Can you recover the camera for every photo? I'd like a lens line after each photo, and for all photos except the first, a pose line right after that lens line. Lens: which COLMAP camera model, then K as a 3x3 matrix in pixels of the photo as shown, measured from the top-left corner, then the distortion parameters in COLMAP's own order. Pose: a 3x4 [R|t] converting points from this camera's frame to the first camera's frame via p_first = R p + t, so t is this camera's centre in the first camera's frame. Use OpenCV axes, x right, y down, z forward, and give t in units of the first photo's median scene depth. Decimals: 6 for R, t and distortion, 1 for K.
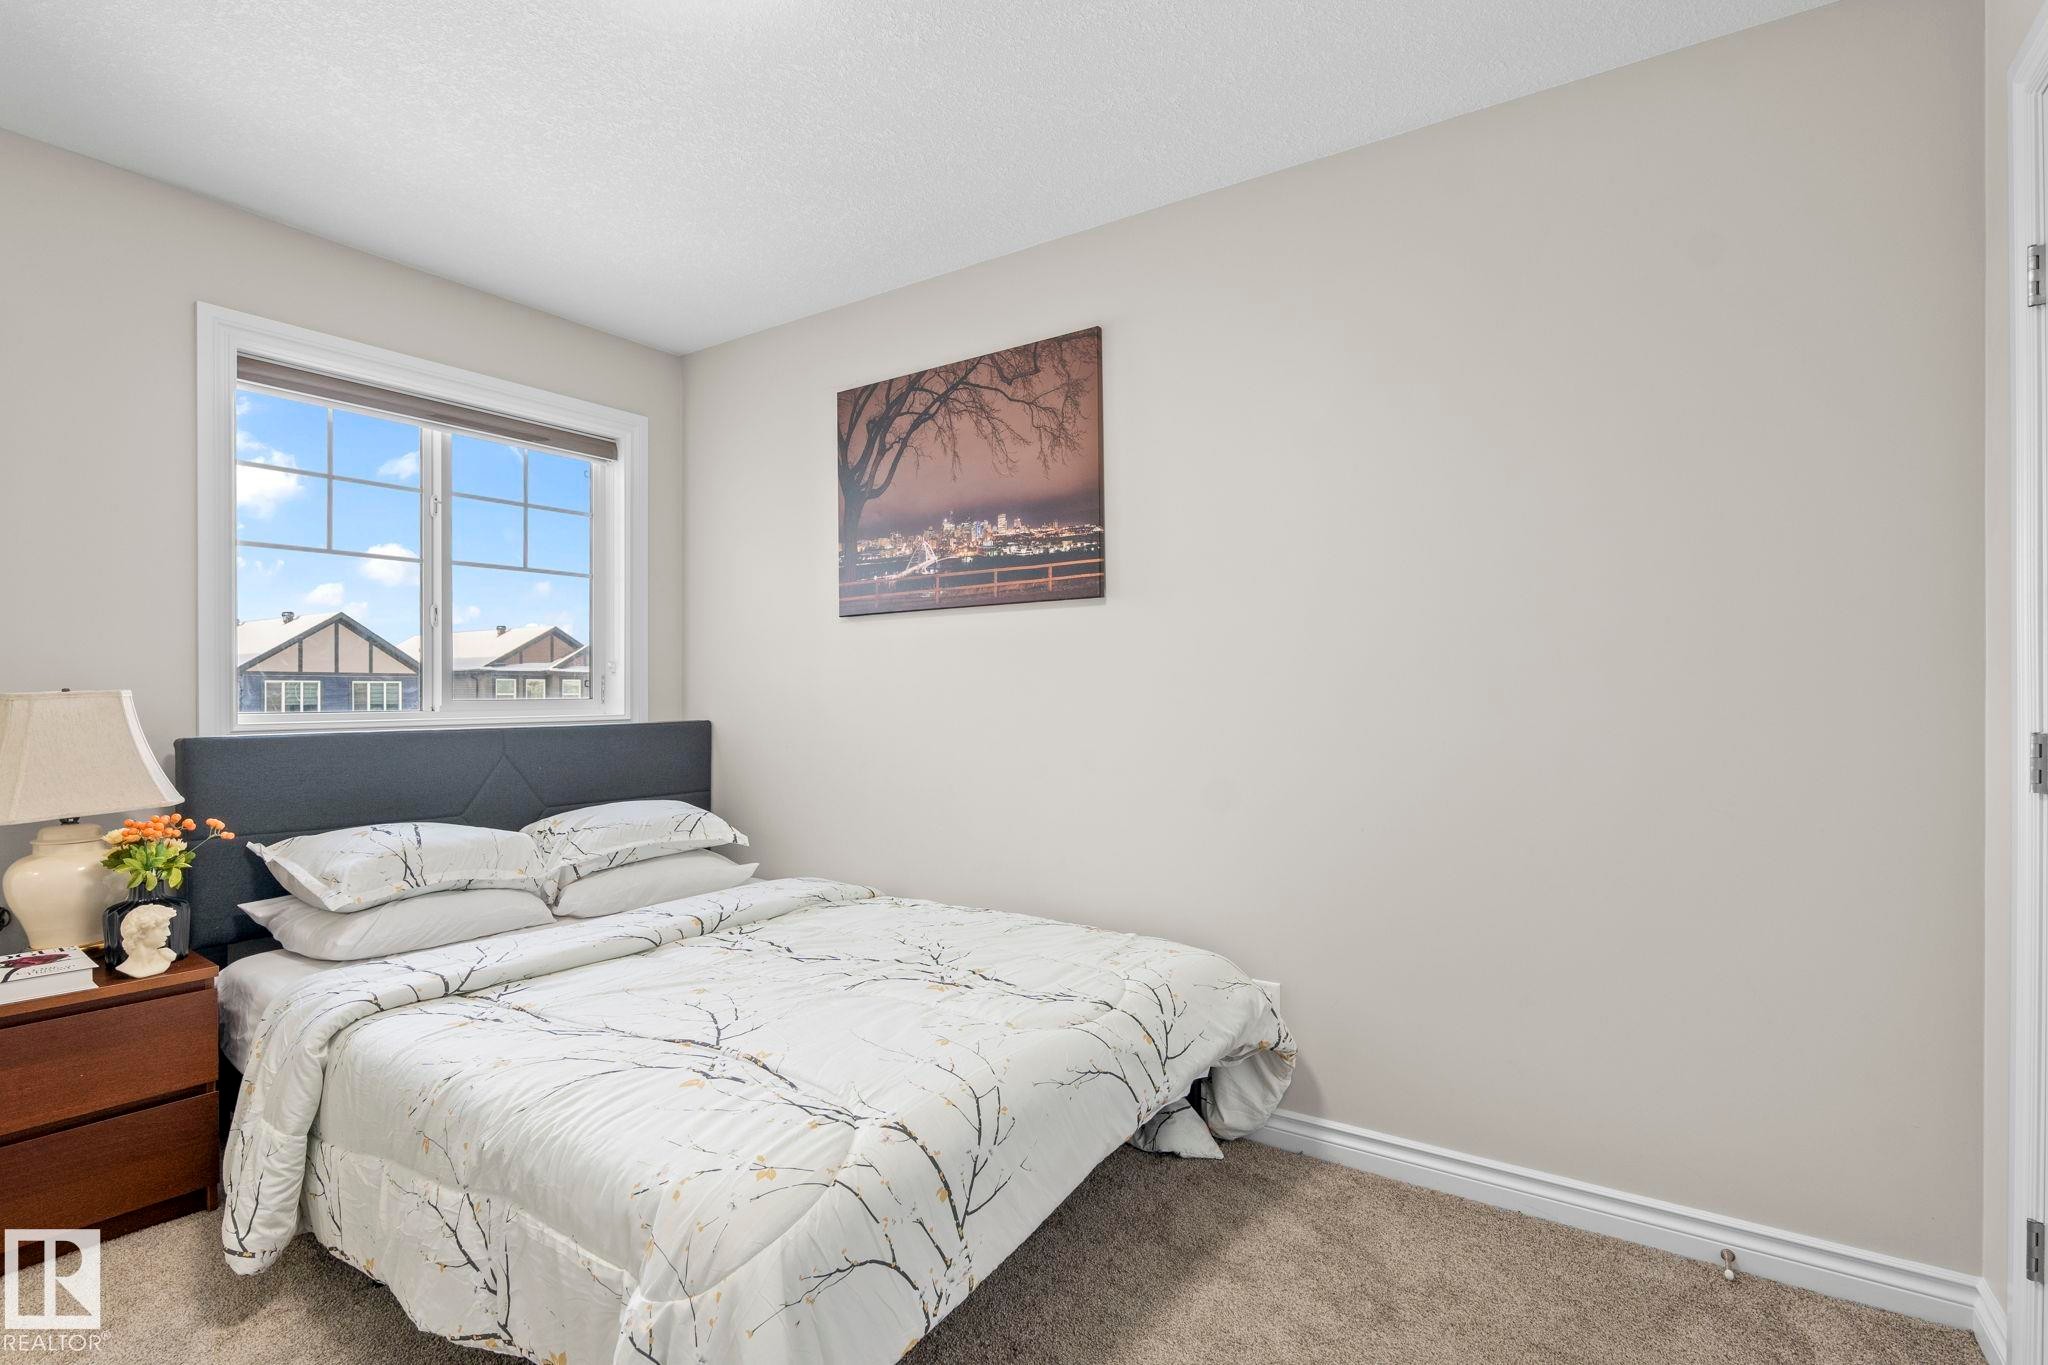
lens RADIAL K [[975.2, 0, 1013.6], [0, 975.2, 691.4], [0, 0, 1]] dist [-0.017309, -0.000268]
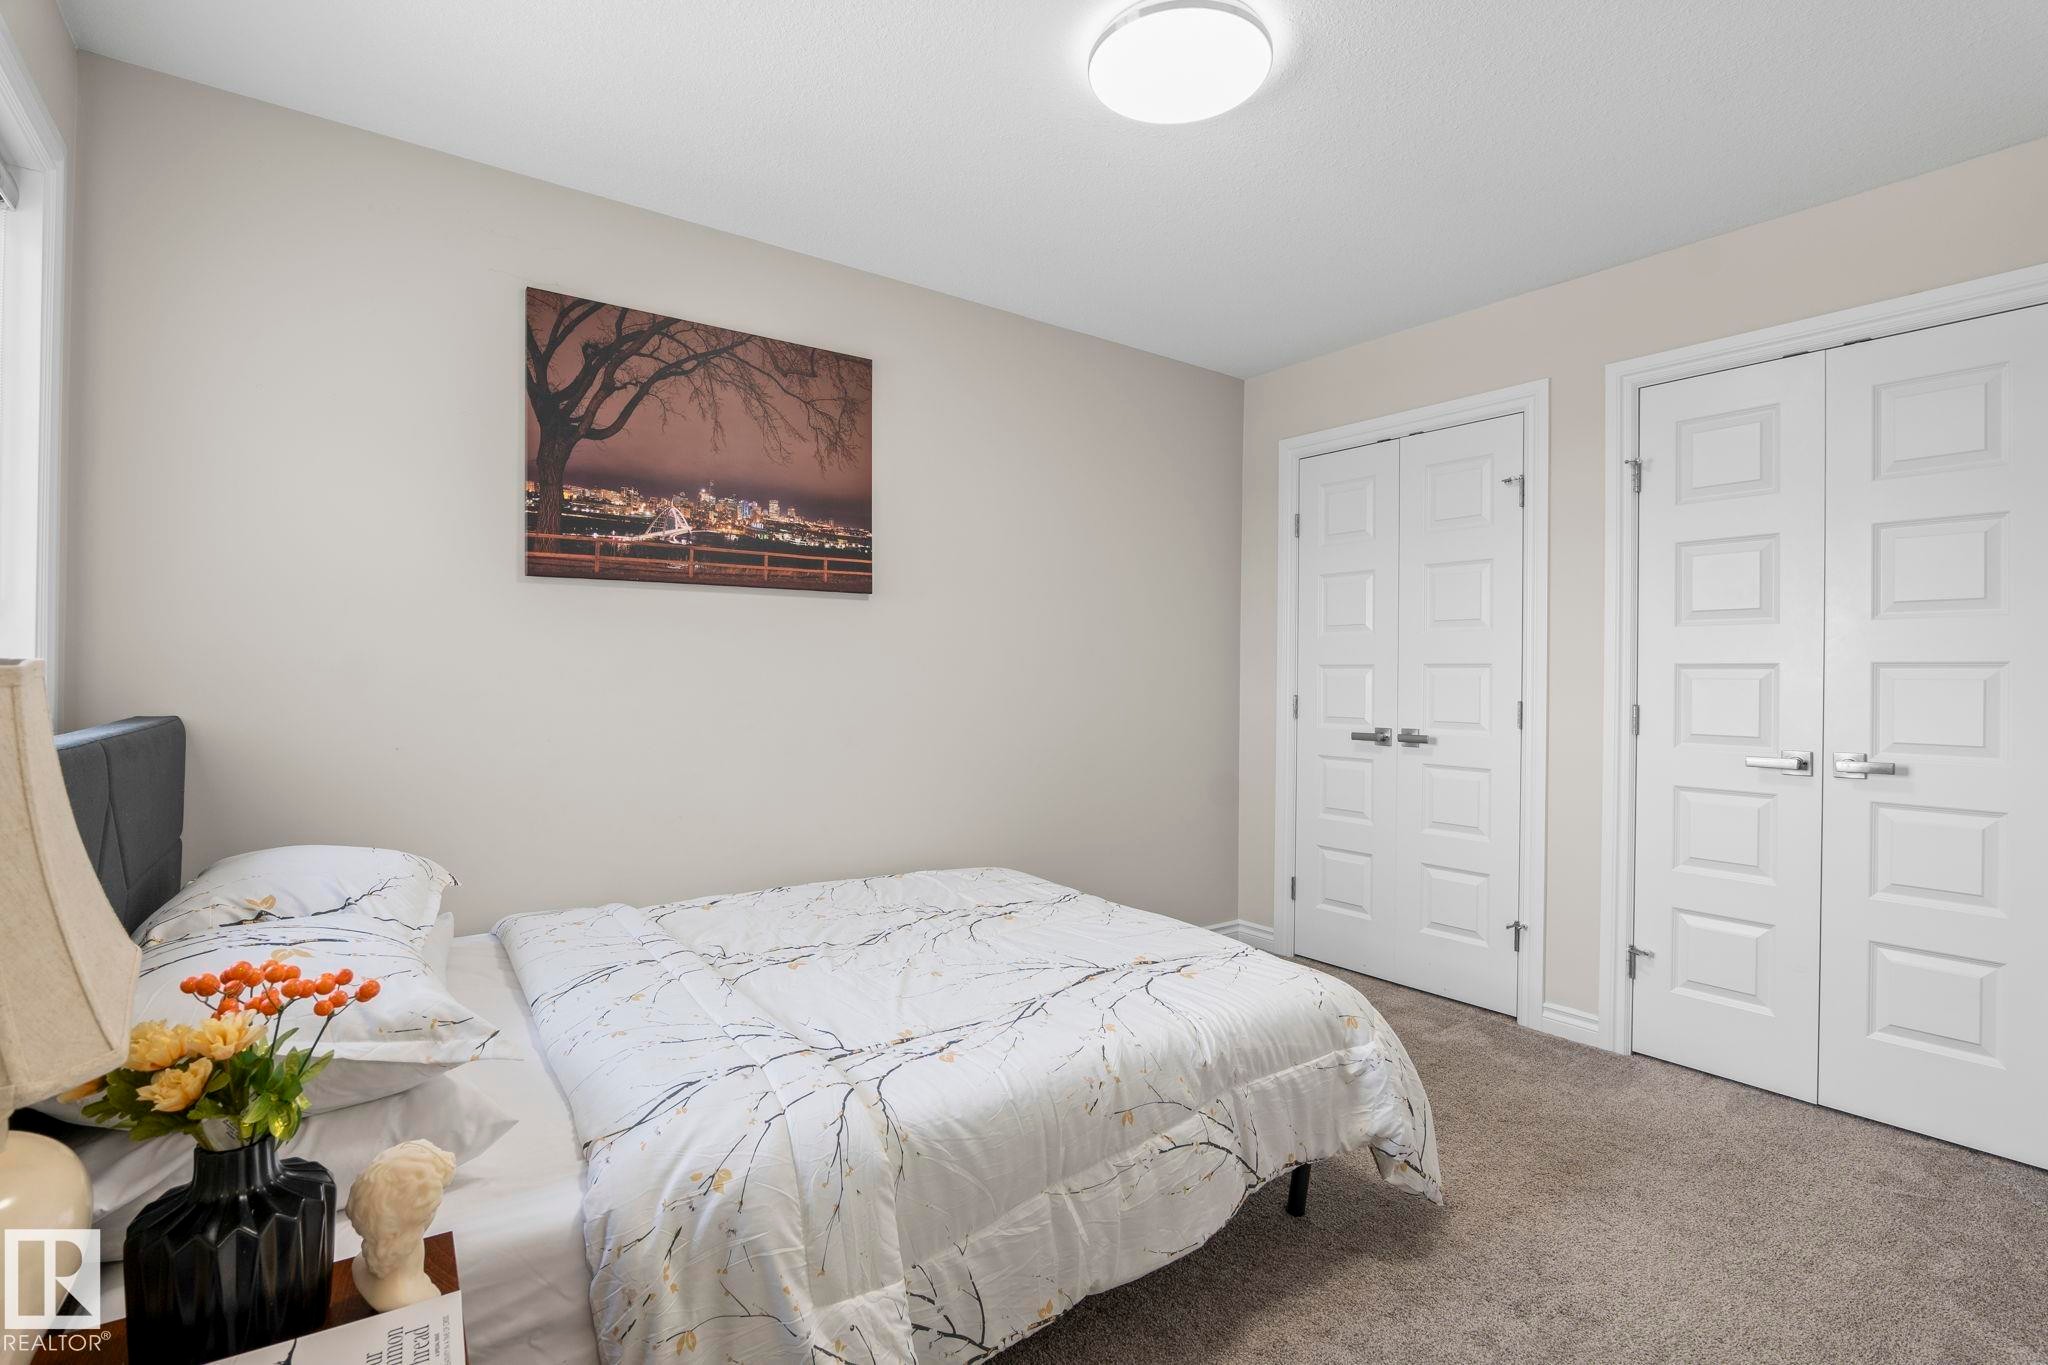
lens RADIAL K [[975.2, 0, 1012.8], [0, 975.2, 678.6], [0, 0, 1]] dist [-0.017309, -0.000268]
pose [[0.331347, 0.001438, 0.943508, -0.878976], [-0.013496, 0.999904, 0.003216, -0.001325], [-0.943413, -0.013799, 0.331334, 0.417431]]
